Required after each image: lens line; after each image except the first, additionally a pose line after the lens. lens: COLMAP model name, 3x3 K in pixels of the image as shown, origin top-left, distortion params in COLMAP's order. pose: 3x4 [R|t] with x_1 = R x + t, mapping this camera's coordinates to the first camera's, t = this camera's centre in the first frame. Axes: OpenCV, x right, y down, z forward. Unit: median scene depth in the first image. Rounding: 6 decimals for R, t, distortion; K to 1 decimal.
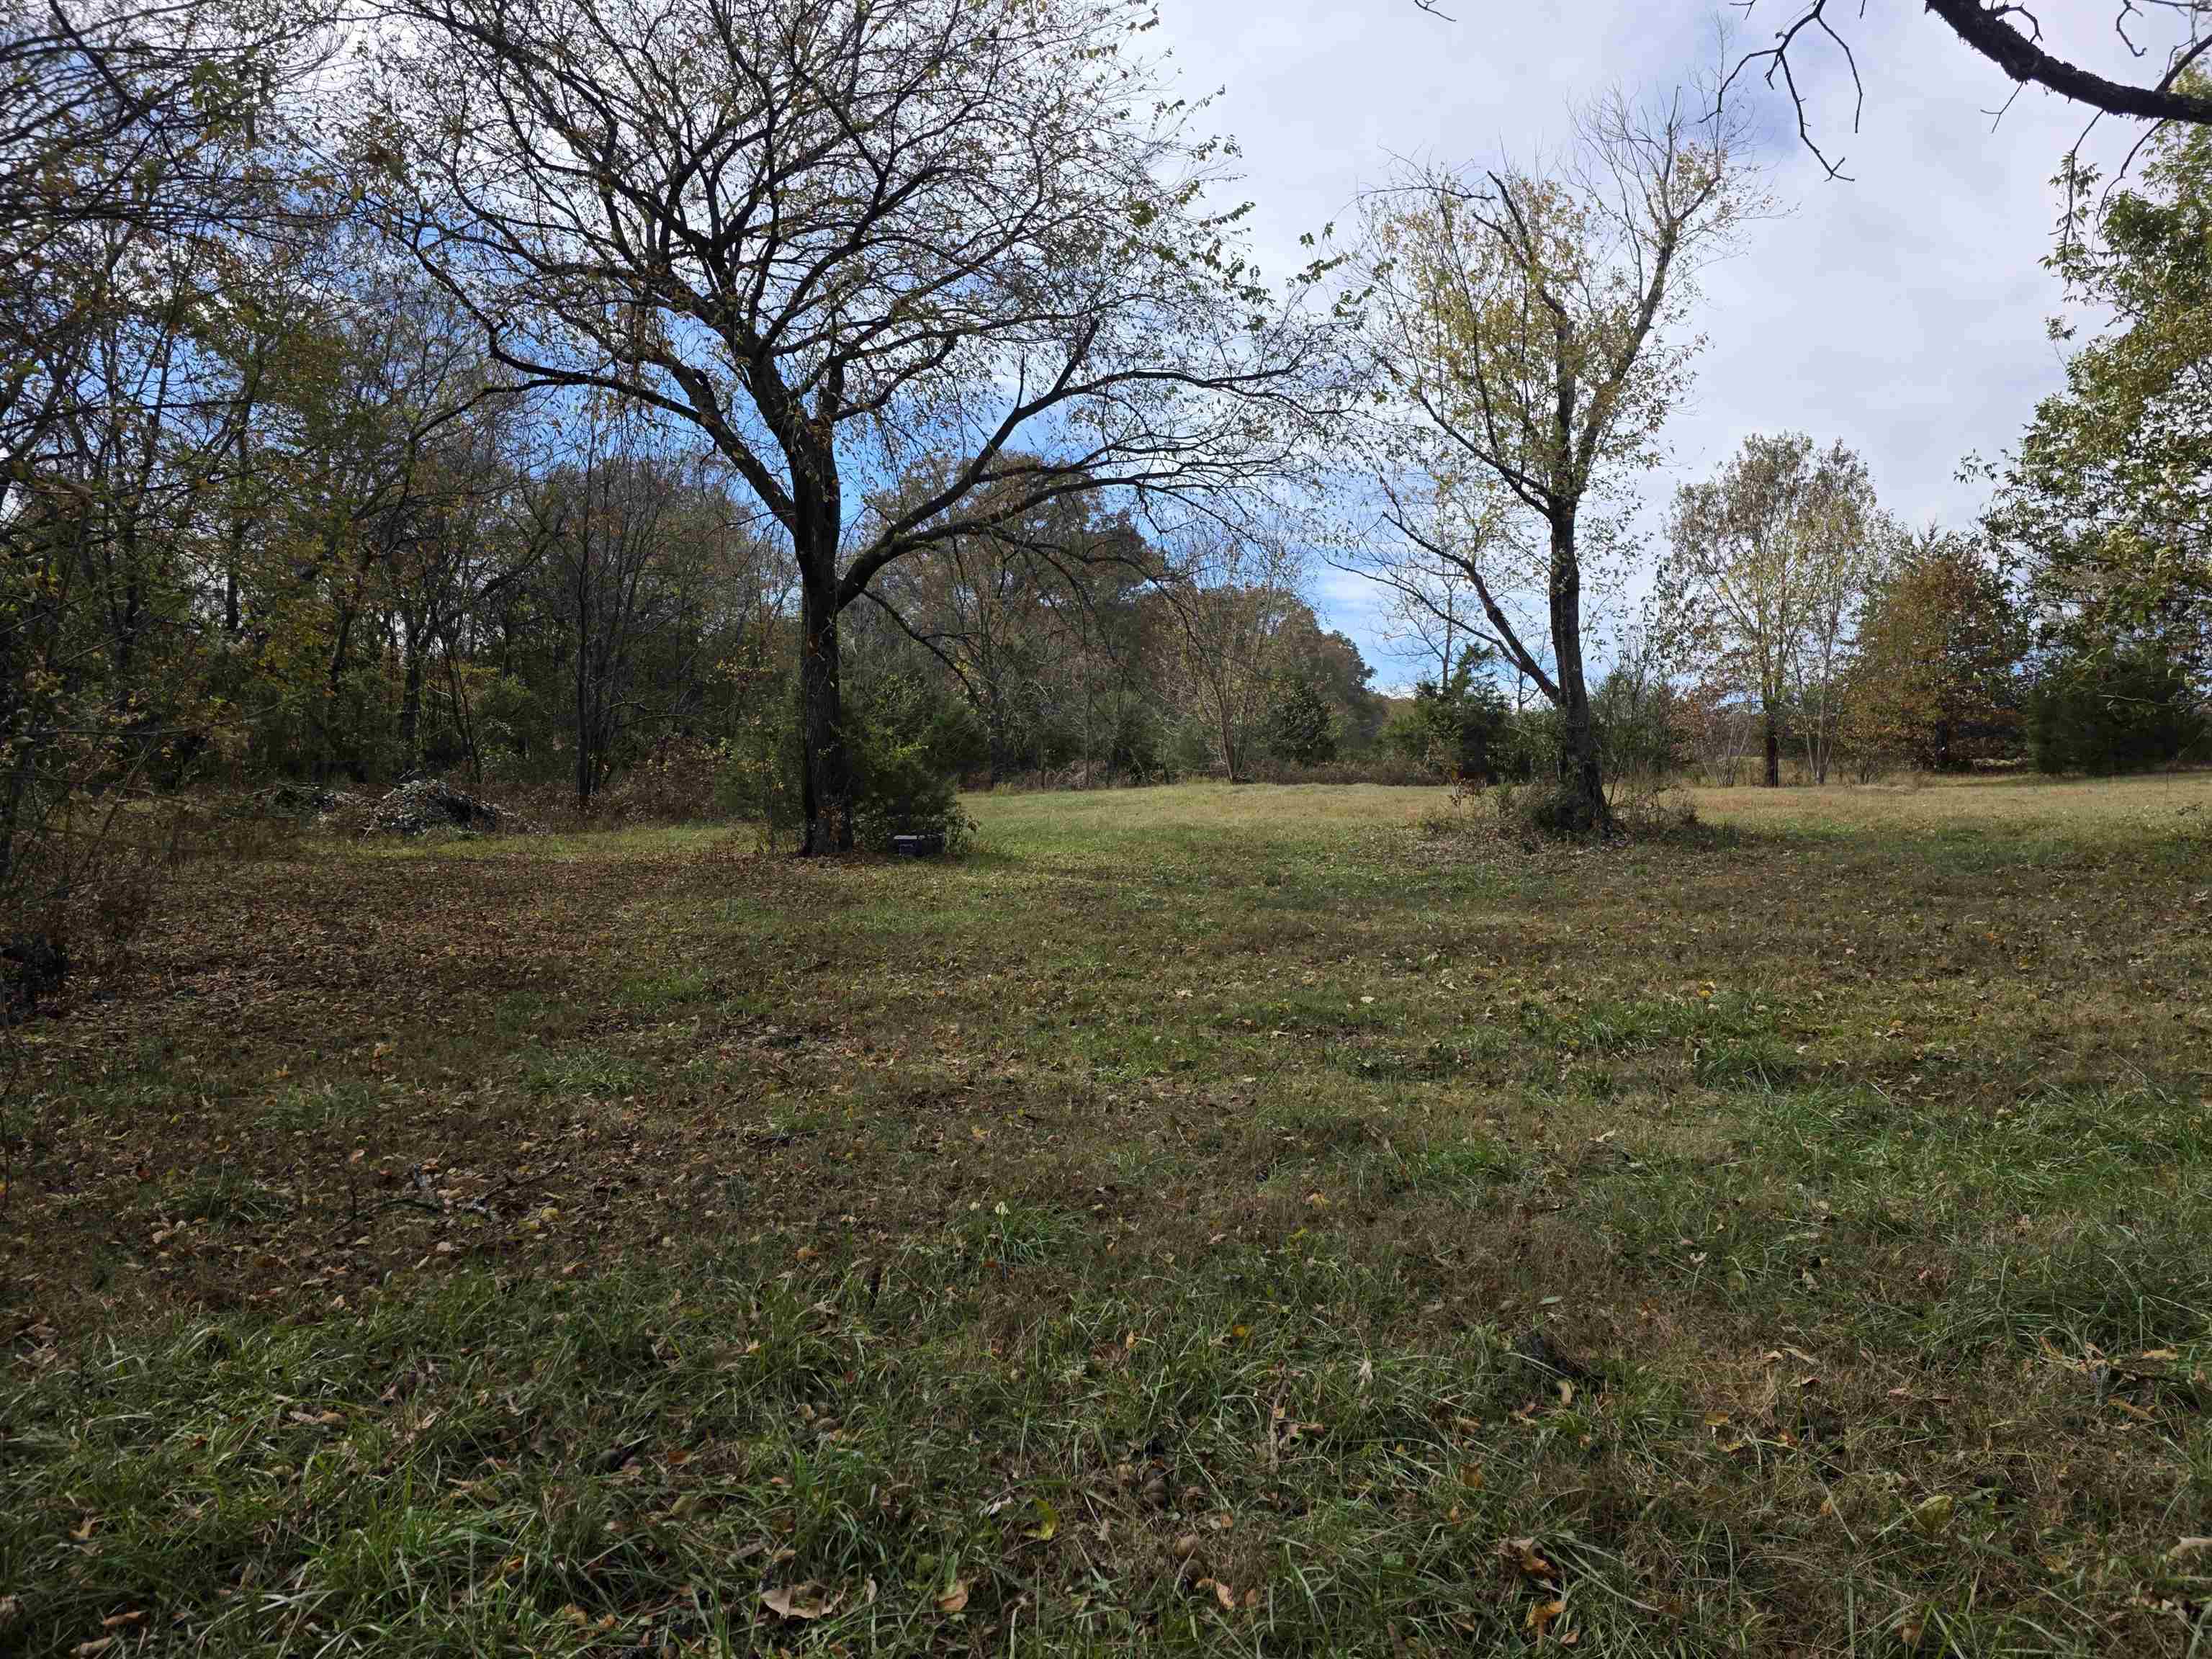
lens RADIAL K [[1467.4, 0, 1101.5], [0, 1467.4, 815.7], [0, 0, 1]] dist [0.030186, -0.003697]
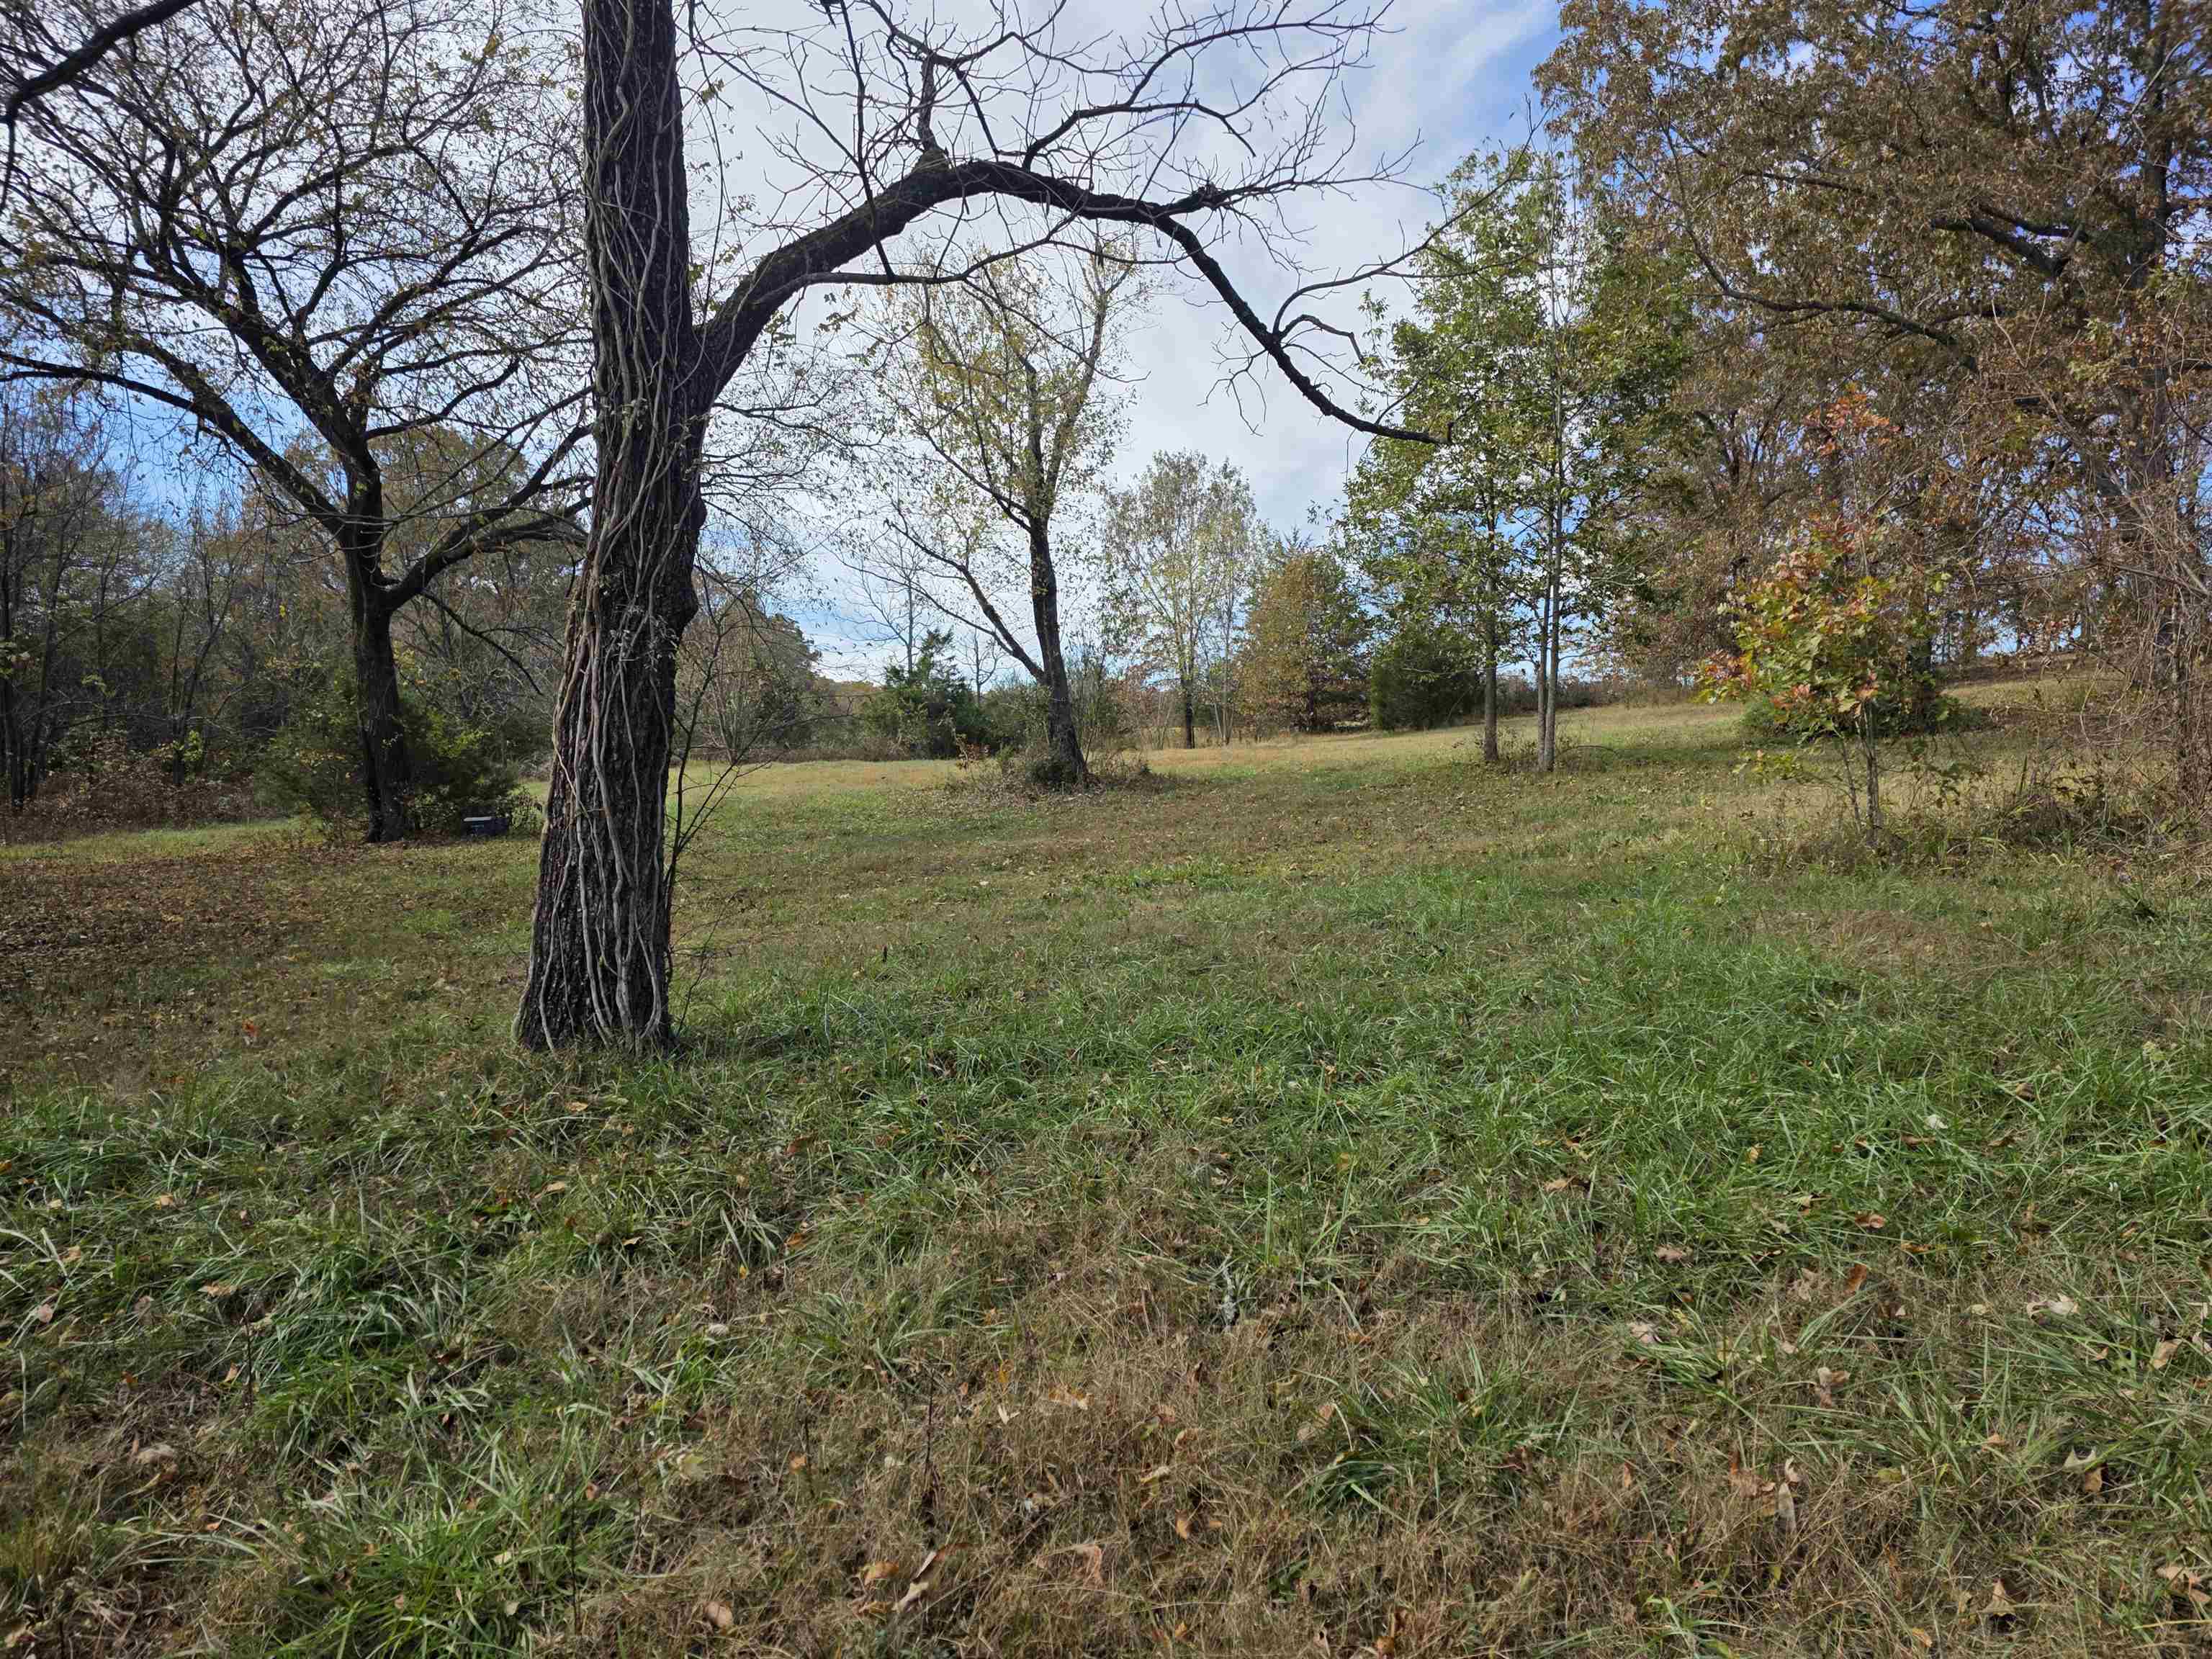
lens RADIAL K [[1529.9, 0, 1095.5], [0, 1529.9, 802.9], [0, 0, 1]] dist [0.077507, -0.068193]
pose [[0.930345, -0.047119, 0.363646, -0.083555], [0.047687, 0.998835, 0.007422, 0.012091], [-0.363572, 0.010436, 0.931508, -0.148812]]
